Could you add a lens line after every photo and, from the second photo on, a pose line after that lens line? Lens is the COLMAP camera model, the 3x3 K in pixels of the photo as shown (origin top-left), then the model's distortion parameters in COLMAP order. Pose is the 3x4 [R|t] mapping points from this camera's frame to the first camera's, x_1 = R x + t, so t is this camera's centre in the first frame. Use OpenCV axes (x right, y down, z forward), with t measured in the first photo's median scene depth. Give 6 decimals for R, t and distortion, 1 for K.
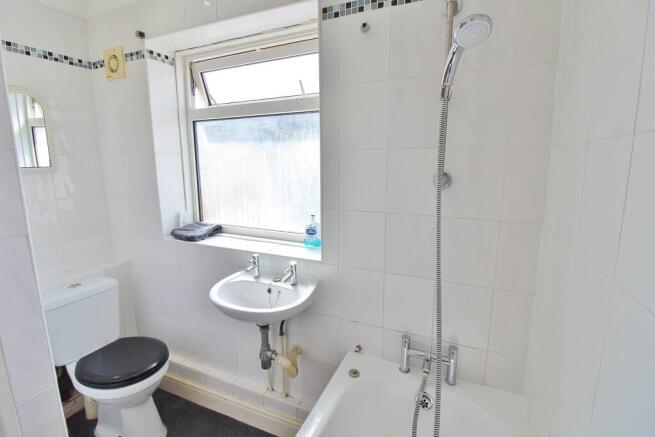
lens RADIAL K [[303.8, 0, 328.4], [0, 303.8, 216.7], [0, 0, 1]] dist [-0.014411, -0.003559]
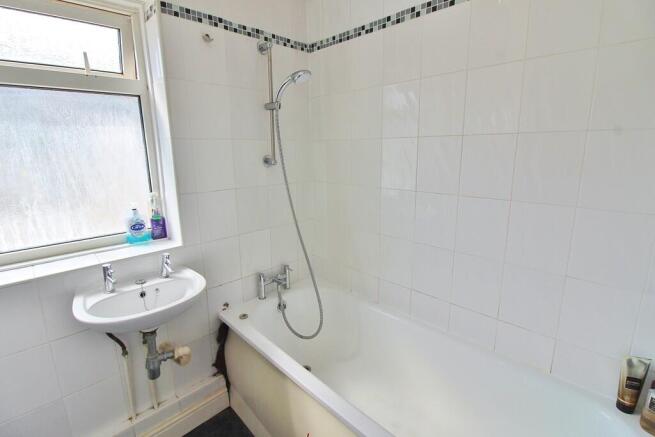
lens RADIAL K [[303.8, 0, 329.2], [0, 303.8, 217.9], [0, 0, 1]] dist [-0.014411, -0.003559]
pose [[0.362285, -0.214064, 0.907153, -0.728380], [0.167426, 0.972385, 0.162593, -0.030772], [-0.916907, 0.092976, 0.388120, 0.114048]]
